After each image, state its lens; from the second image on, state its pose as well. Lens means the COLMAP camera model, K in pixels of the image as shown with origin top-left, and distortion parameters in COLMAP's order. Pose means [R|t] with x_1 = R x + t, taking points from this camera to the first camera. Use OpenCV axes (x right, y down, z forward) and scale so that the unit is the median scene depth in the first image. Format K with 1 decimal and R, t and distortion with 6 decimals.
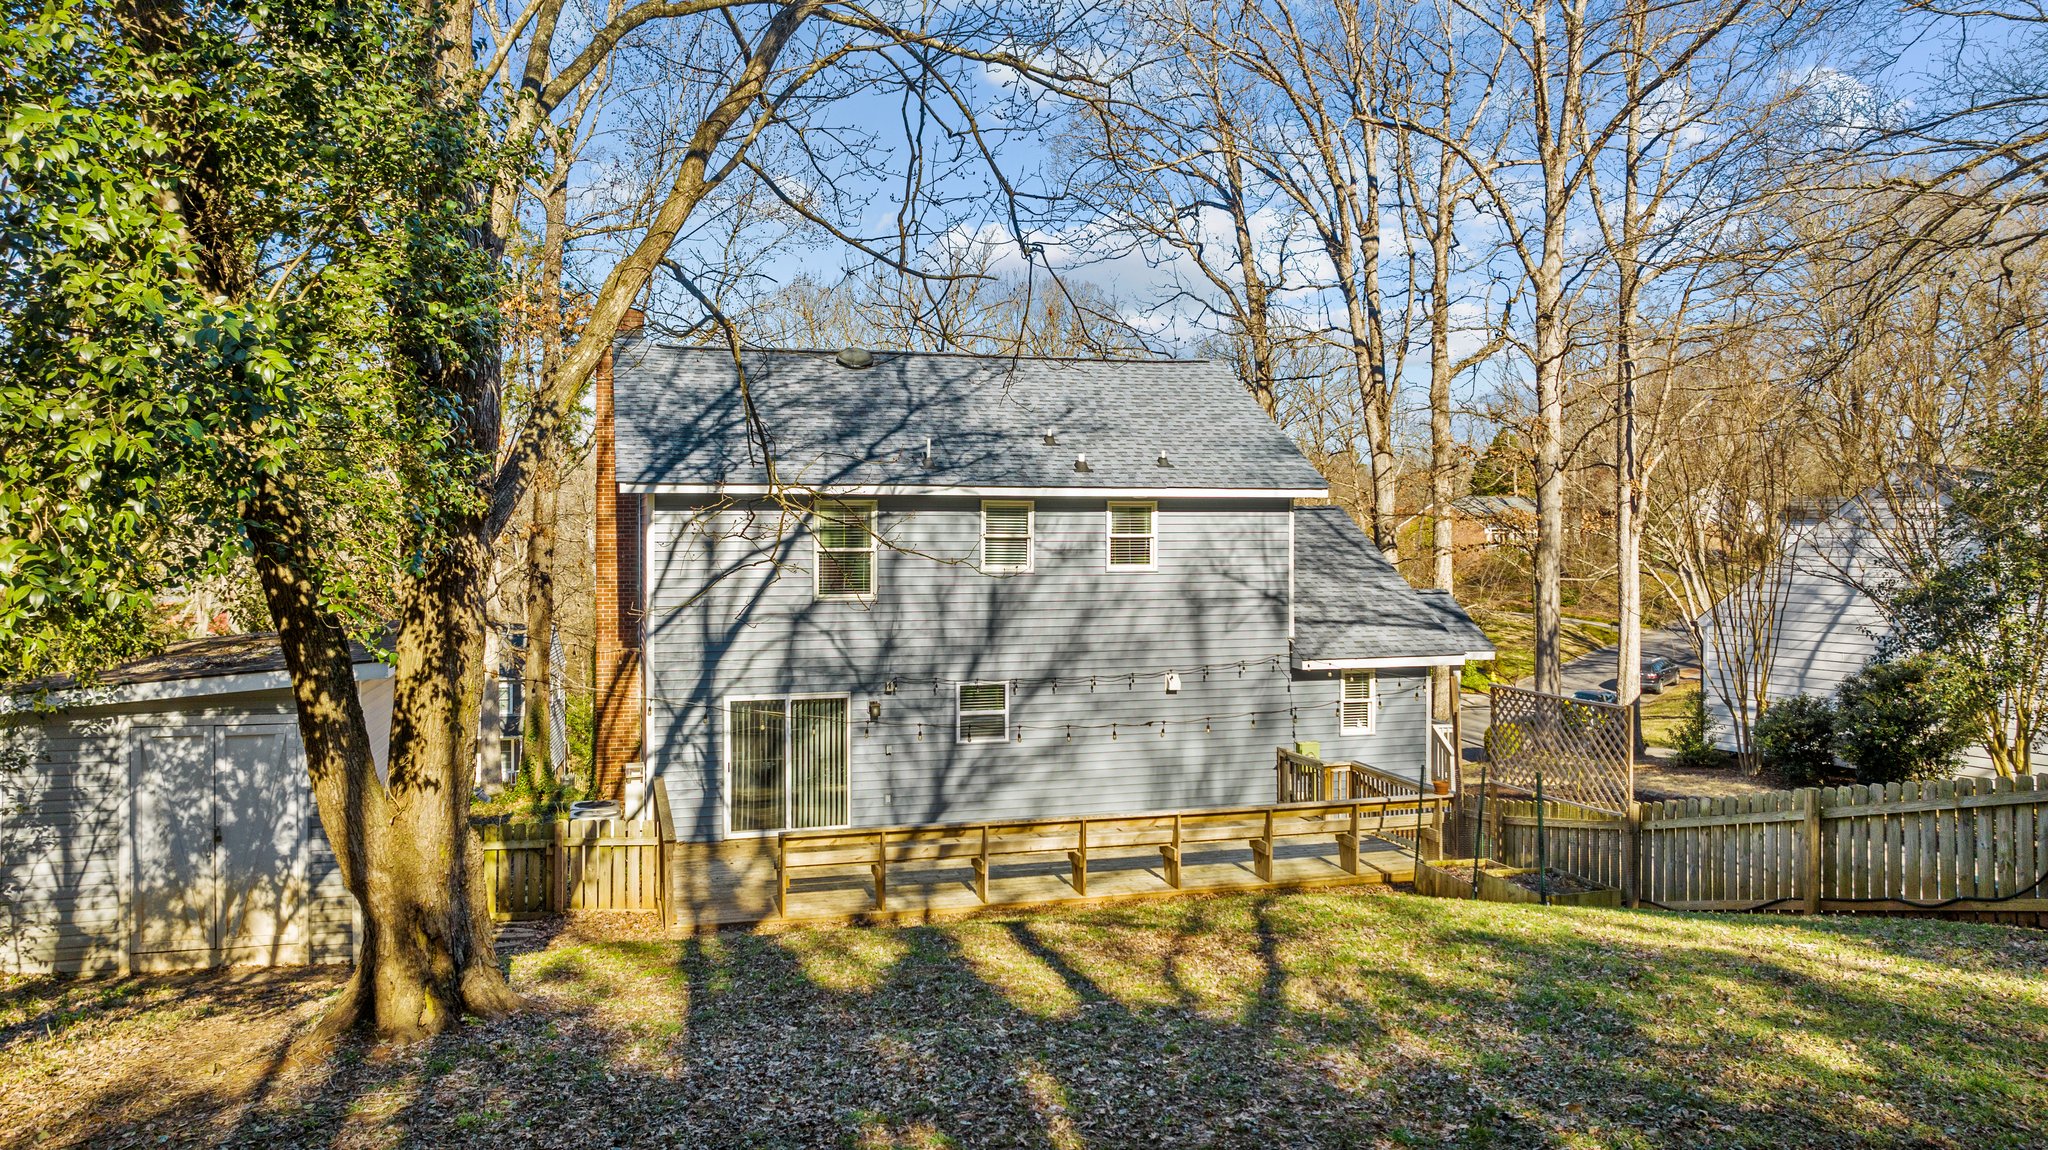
lens RADIAL K [[1438.8, 0, 1022.4], [0, 1438.8, 513.3], [0, 0, 1]] dist [-0.001485, -0.000901]
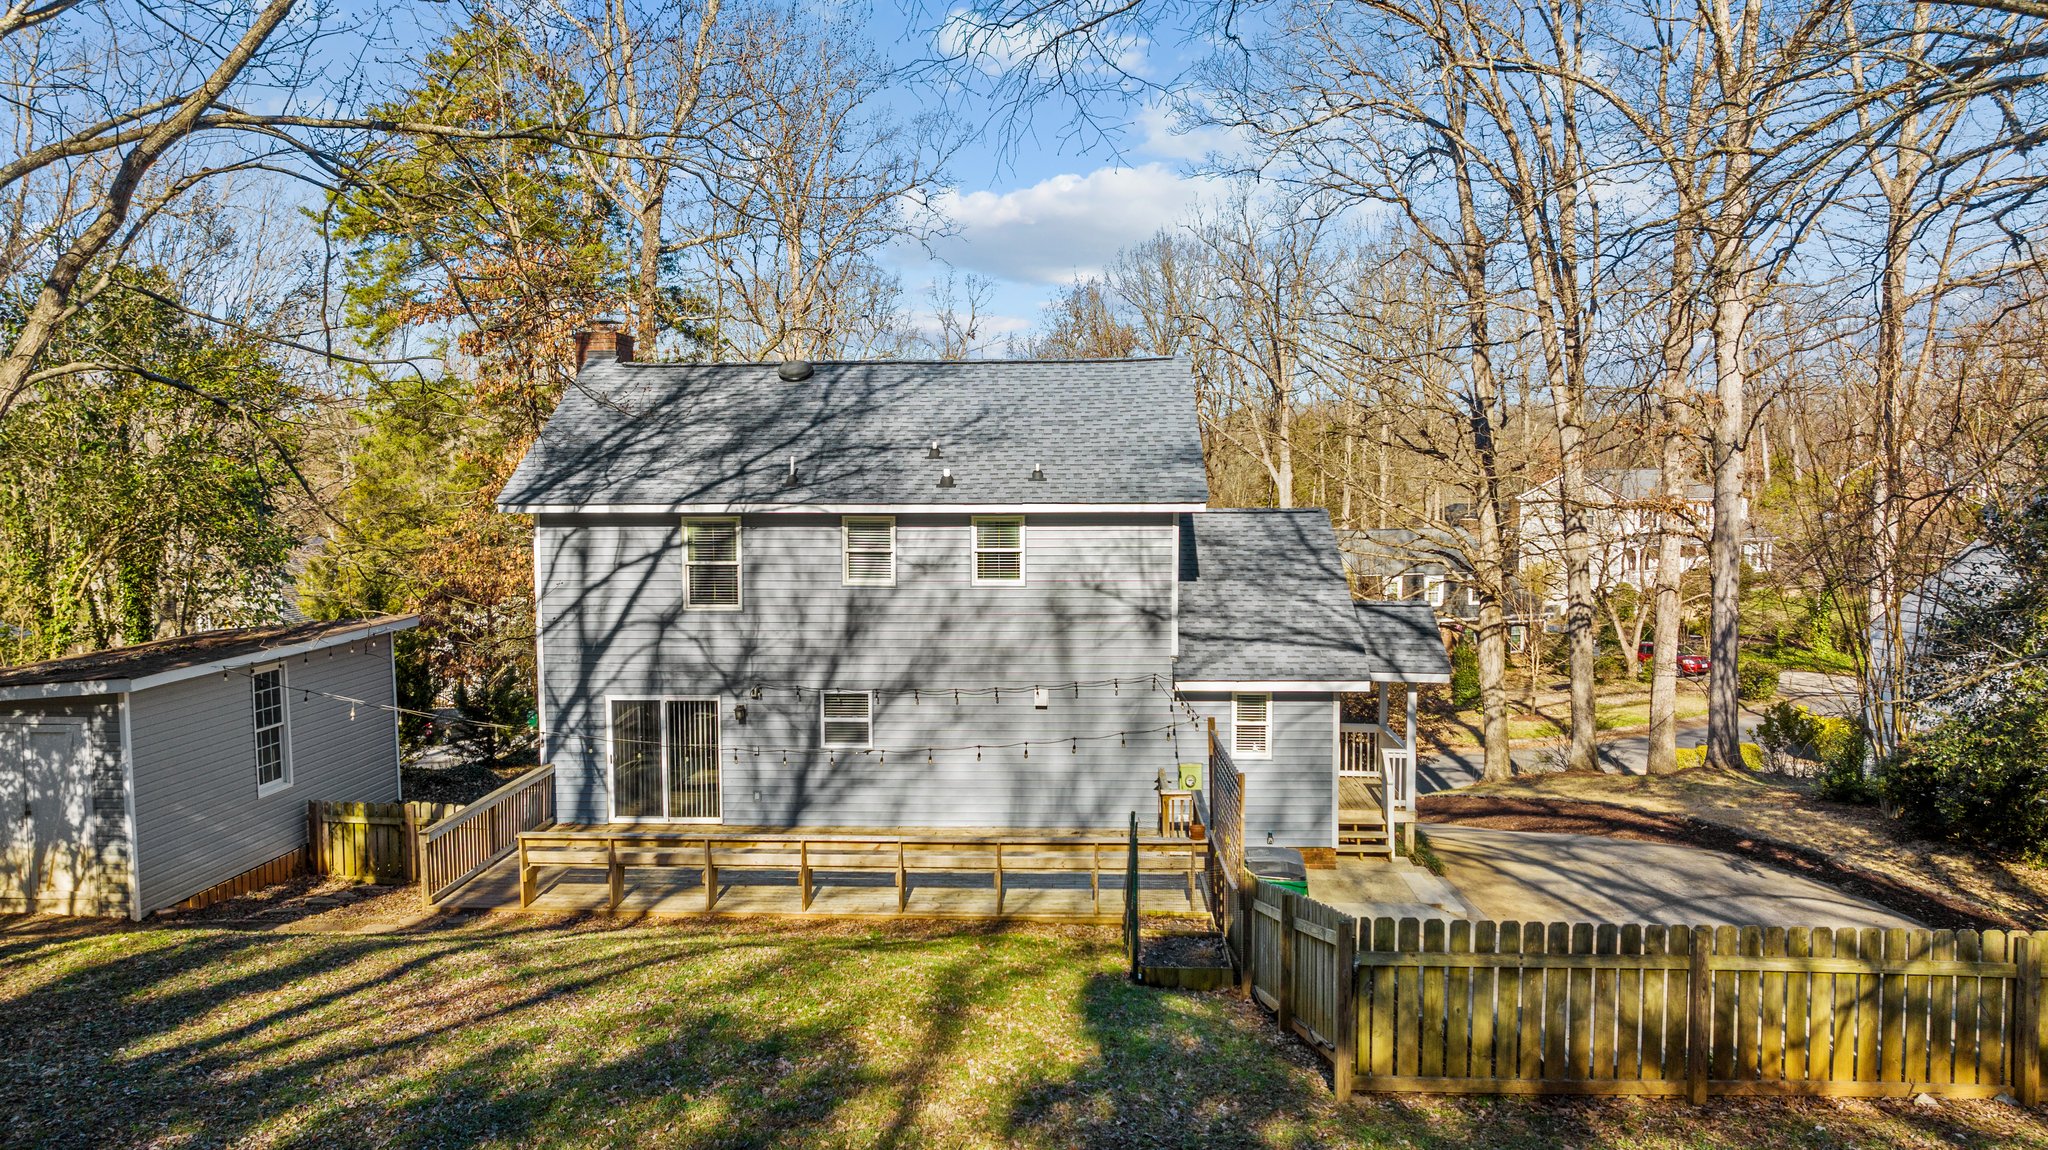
lens RADIAL K [[1422.8, 0, 1024.3], [0, 1422.8, 577.4], [0, 0, 1]] dist [0.006208, 0.000053]
pose [[0.948449, 0.021905, -0.316171, 0.435093], [0.005288, 0.996376, 0.084895, -0.052635], [0.316885, -0.082190, 0.944896, 0.072034]]
